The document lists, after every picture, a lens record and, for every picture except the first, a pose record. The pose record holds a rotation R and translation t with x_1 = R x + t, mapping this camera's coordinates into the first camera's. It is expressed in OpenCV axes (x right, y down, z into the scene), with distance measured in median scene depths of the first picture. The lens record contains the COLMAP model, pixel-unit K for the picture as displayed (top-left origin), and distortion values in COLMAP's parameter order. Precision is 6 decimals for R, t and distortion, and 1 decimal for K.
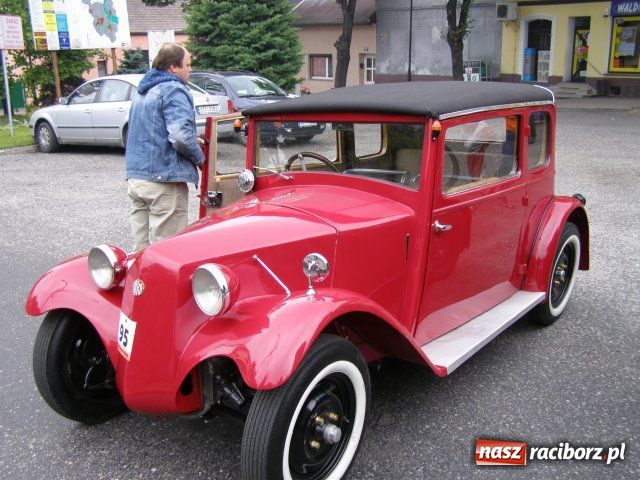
lens RADIAL K [[744.3, 0, 317.6], [0, 744.3, 251.2], [0, 0, 1]] dist [-0.209654, 0.420212]
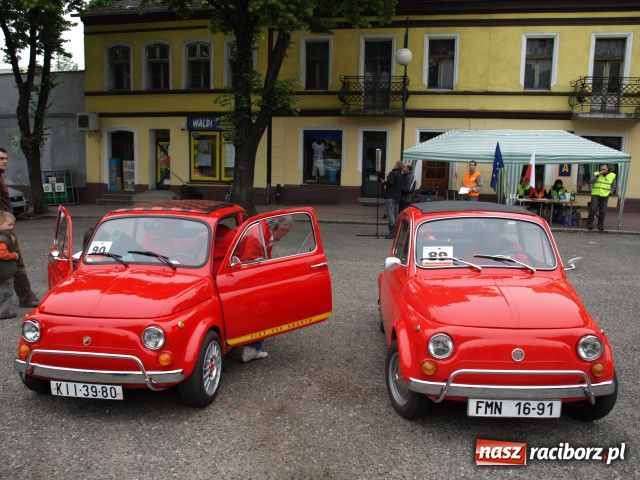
lens RADIAL K [[527.7, 0, 320.0], [0, 527.7, 240.0], [0, 0, 1]] dist [-0.096776, 0.054610]
pose [[0.807270, -0.055047, 0.587609, 0.093481], [0.131656, 0.987348, -0.088378, -0.064980], [-0.575310, 0.148707, 0.804304, 0.273100]]
